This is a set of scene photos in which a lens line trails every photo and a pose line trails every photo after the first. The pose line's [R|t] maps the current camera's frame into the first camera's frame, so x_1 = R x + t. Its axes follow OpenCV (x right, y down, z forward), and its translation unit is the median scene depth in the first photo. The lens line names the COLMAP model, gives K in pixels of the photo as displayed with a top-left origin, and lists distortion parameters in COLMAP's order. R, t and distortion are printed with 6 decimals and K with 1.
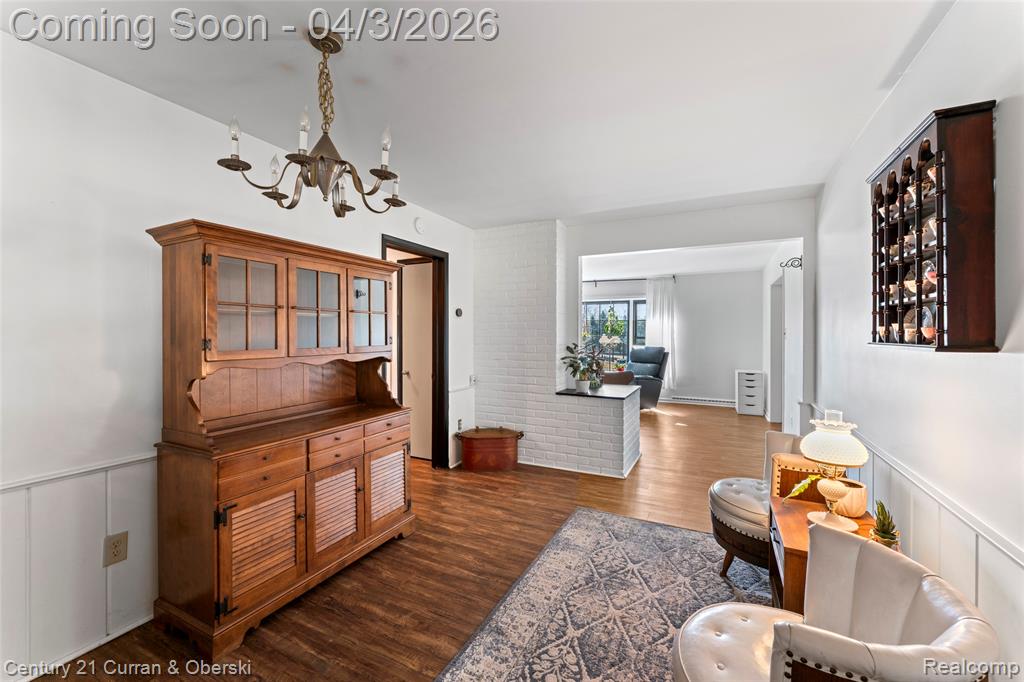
lens RADIAL K [[411.4, 0, 511.6], [0, 411.4, 339.1], [0, 0, 1]] dist [0.001358, 0.000107]
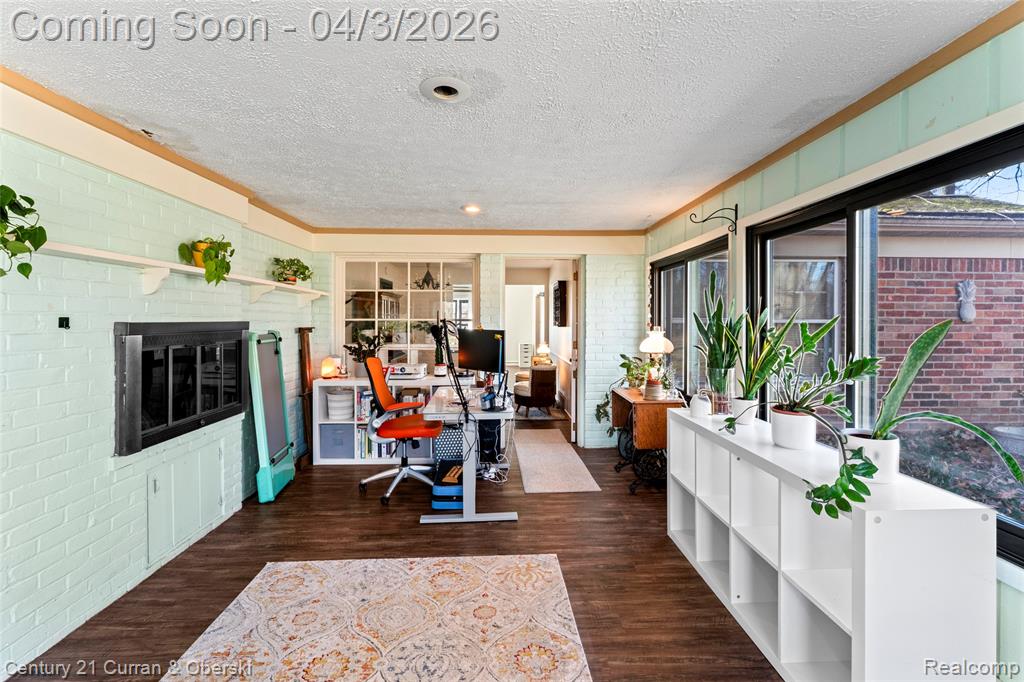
lens RADIAL K [[440.3, 0, 513.2], [0, 440.3, 330.9], [0, 0, 1]] dist [-0.002658, 0.000025]
pose [[0.878130, -0.006323, 0.478380, -0.761967], [0.001768, 0.999949, 0.009970, 0.009574], [-0.478419, -0.007909, 0.878096, -1.294326]]
